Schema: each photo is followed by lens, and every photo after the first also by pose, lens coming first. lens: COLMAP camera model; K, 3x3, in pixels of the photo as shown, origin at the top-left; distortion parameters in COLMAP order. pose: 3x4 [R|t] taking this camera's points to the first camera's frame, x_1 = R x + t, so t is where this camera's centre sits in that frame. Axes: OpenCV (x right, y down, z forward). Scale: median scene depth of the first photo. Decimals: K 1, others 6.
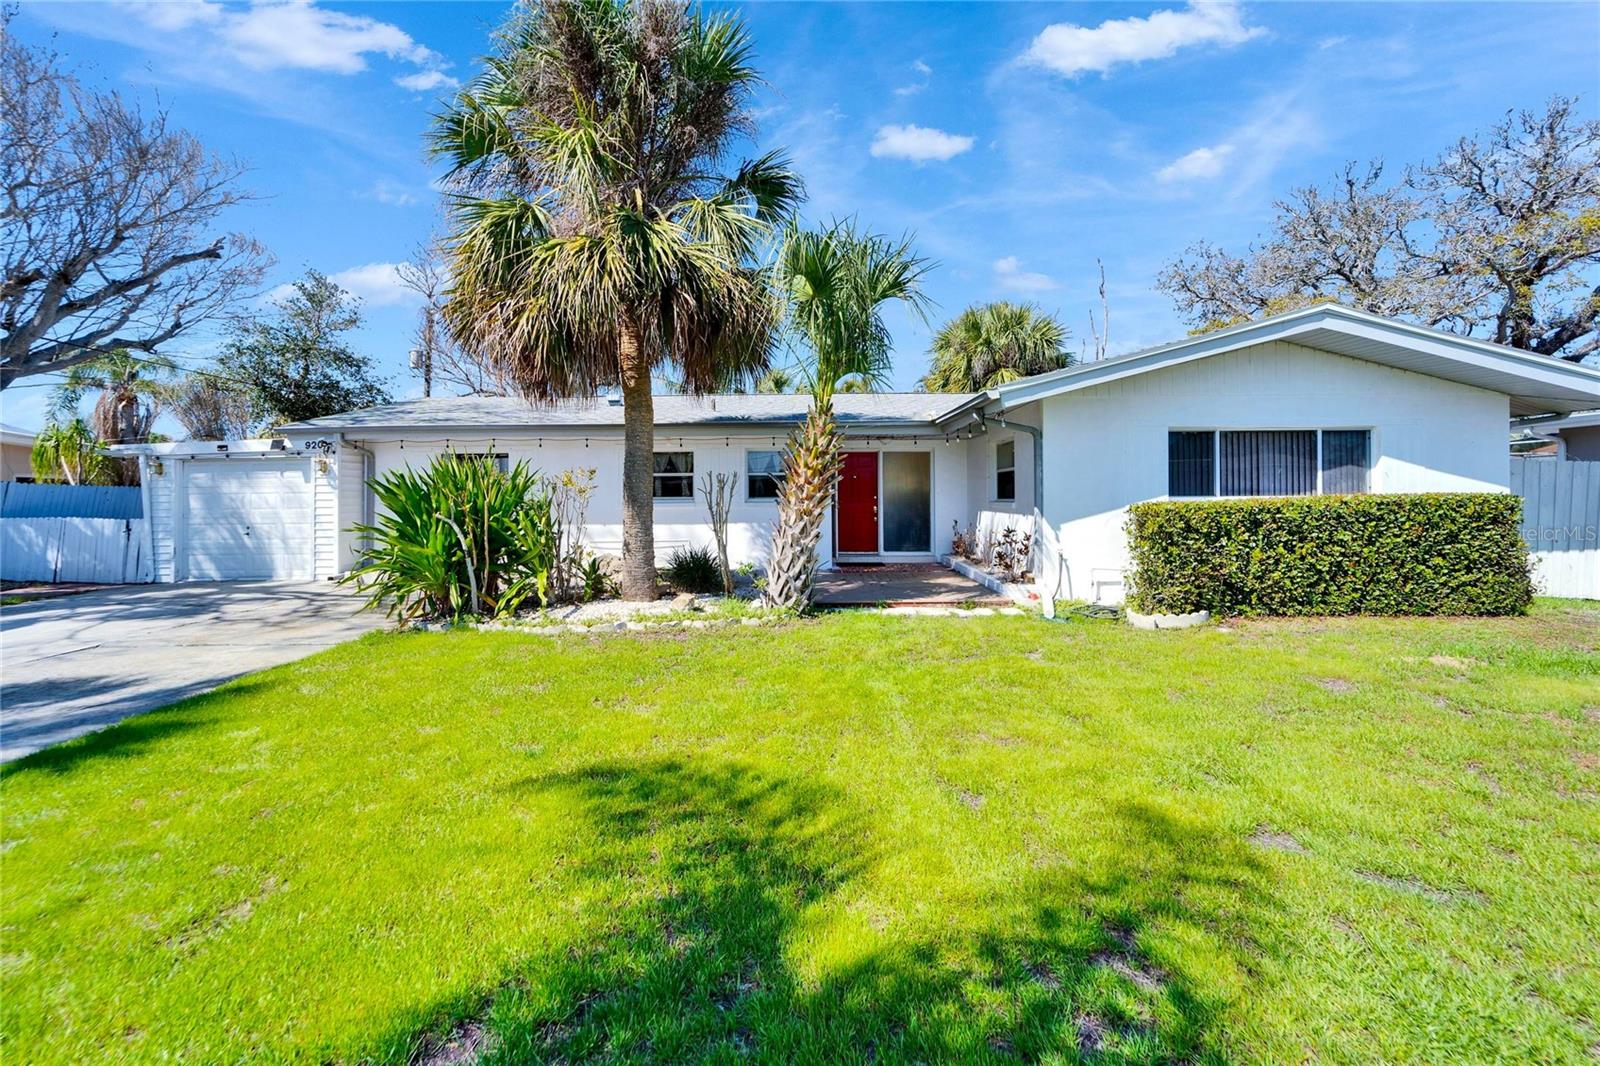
lens RADIAL K [[681.7, 0, 810.2], [0, 681.7, 479.9], [0, 0, 1]] dist [-0.000509, -0.000492]
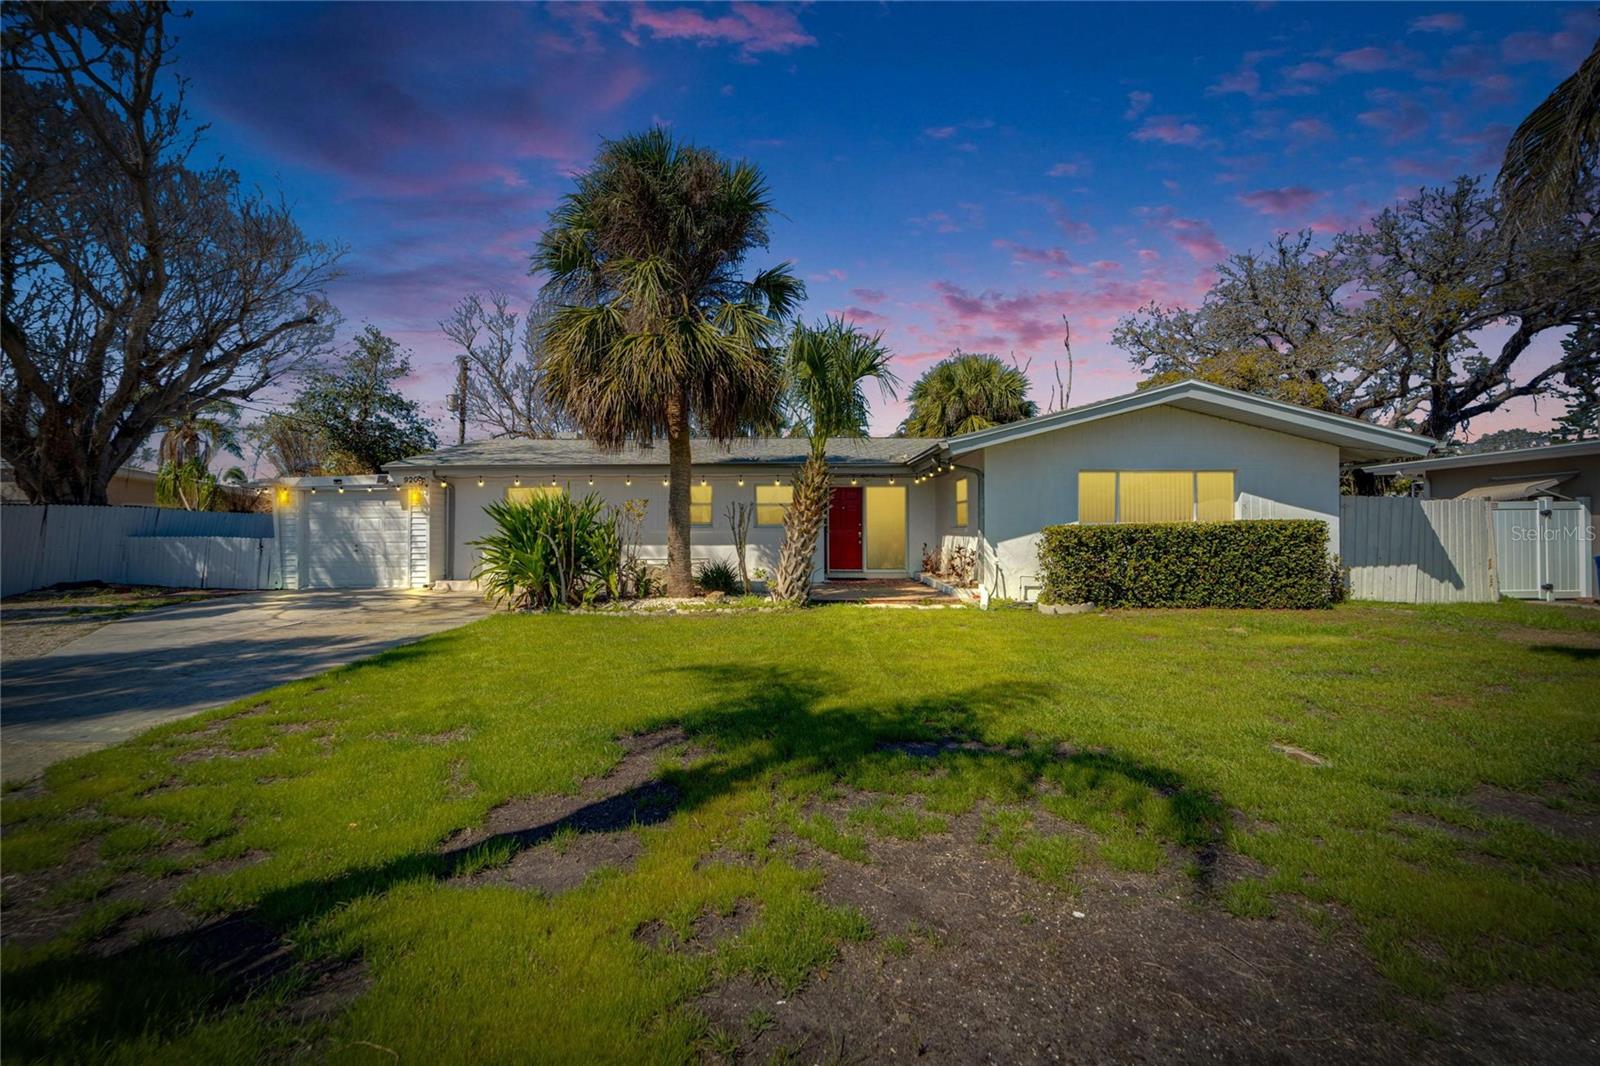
lens RADIAL K [[681.7, 0, 796.4], [0, 681.7, 512.3], [0, 0, 1]] dist [-0.000606, -0.000128]
pose [[0.999958, 0.004930, -0.007705, -0.012429], [-0.004954, 0.999983, -0.003159, 0.012135], [0.007690, 0.003197, 0.999965, -0.320072]]
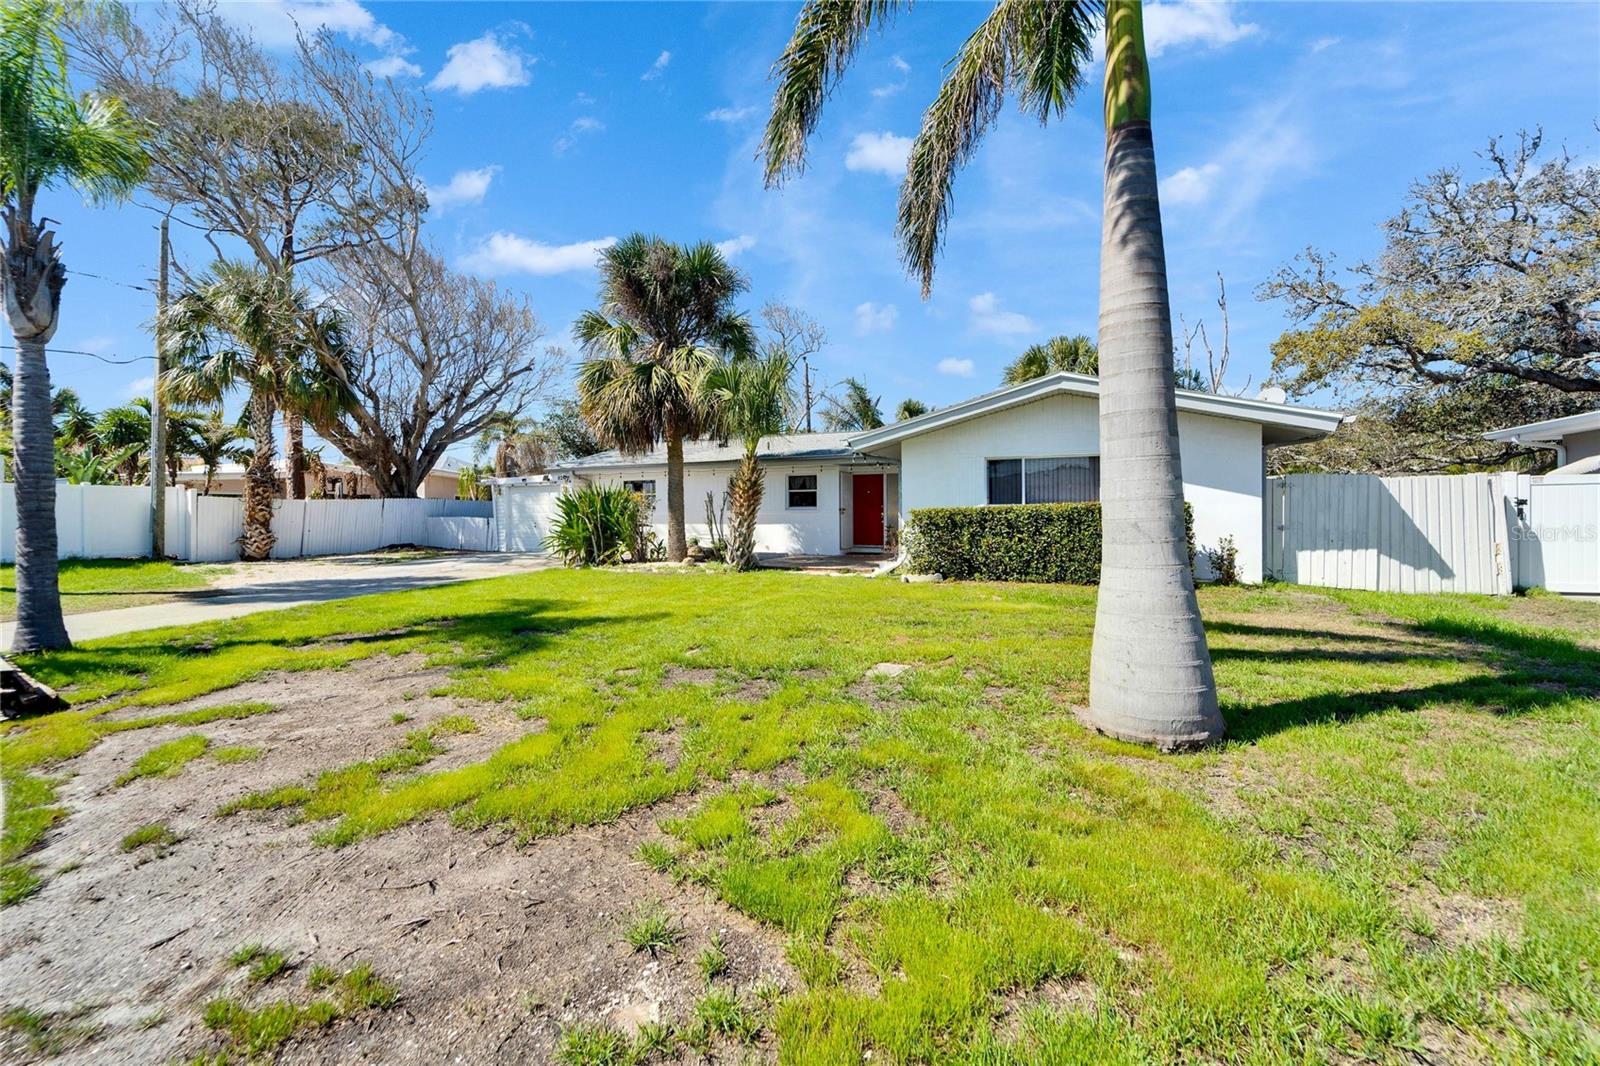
lens RADIAL K [[689.2, 0, 788.8], [0, 689.2, 495.5], [0, 0, 1]] dist [0.002813, 0.000214]
pose [[0.906595, -0.007687, -0.421931, 0.756089], [0.007813, 0.999968, -0.001431, 0.003634], [0.421928, -0.001999, 0.906627, -0.518331]]
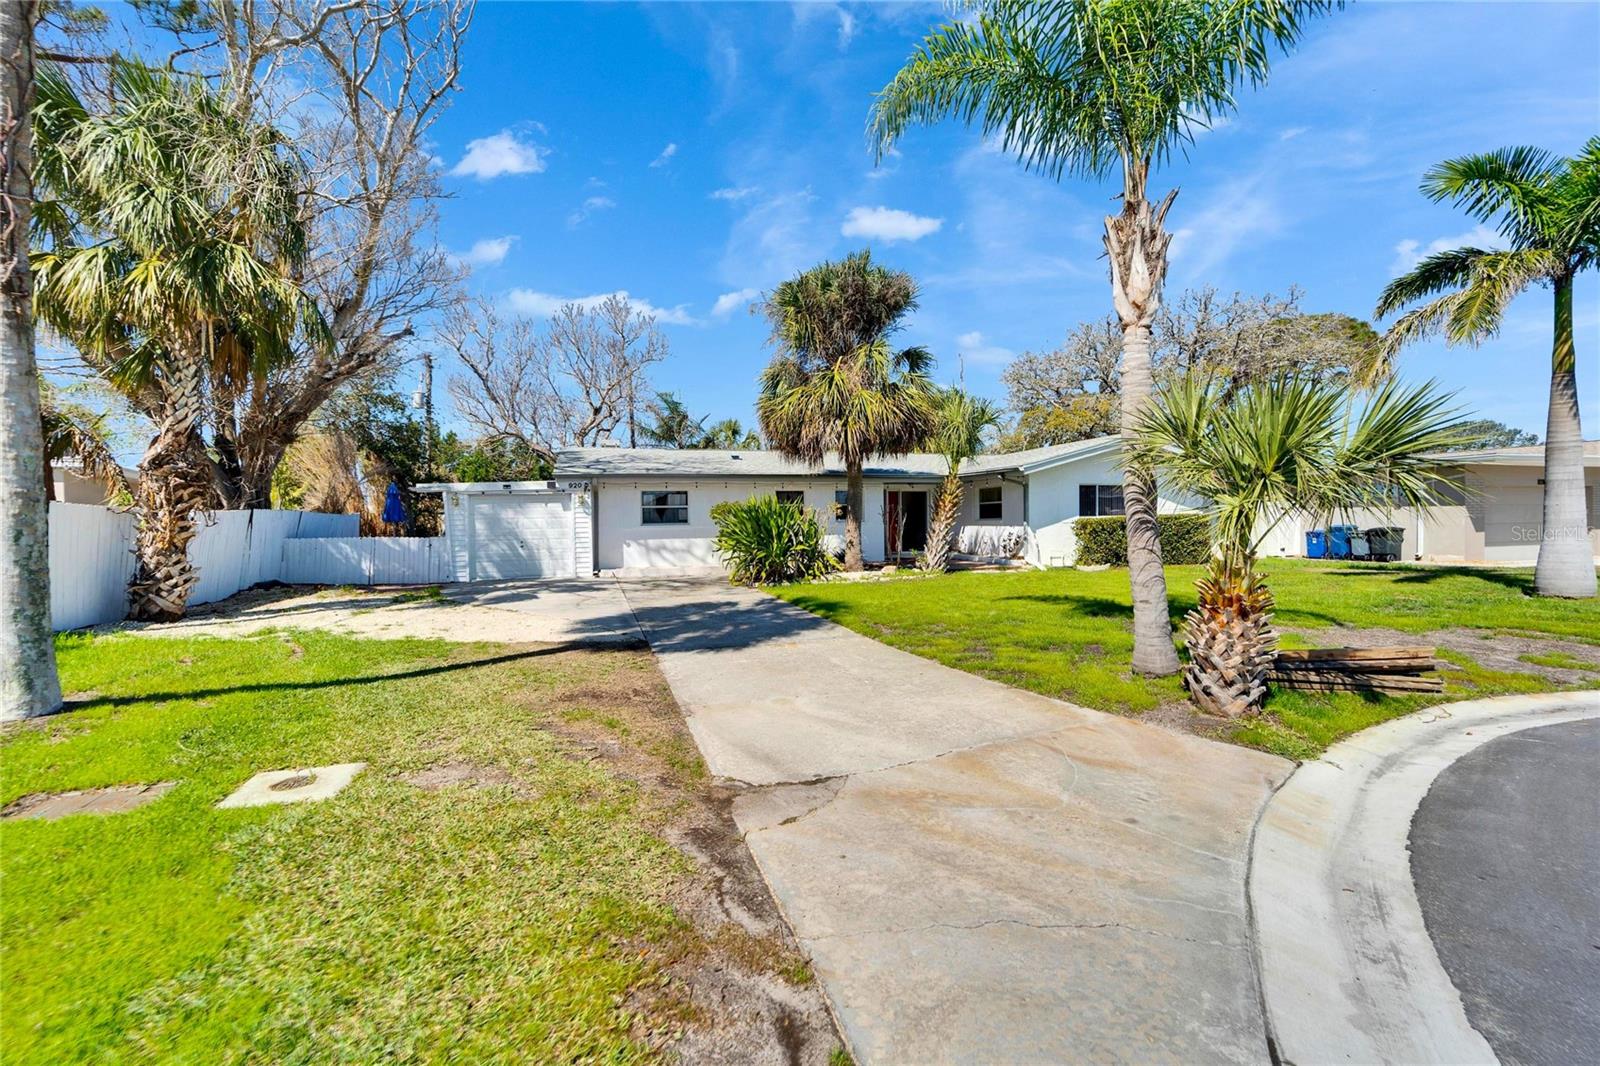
lens RADIAL K [[680.6, 0, 800.0], [0, 680.6, 533.0], [0, 0, 1]] dist [-0.000204, 0.000057]
pose [[0.950844, -0.012791, 0.309407, -0.935827], [0.001613, 0.999338, 0.036356, -0.001146], [-0.309667, -0.034070, 0.950234, -0.729014]]
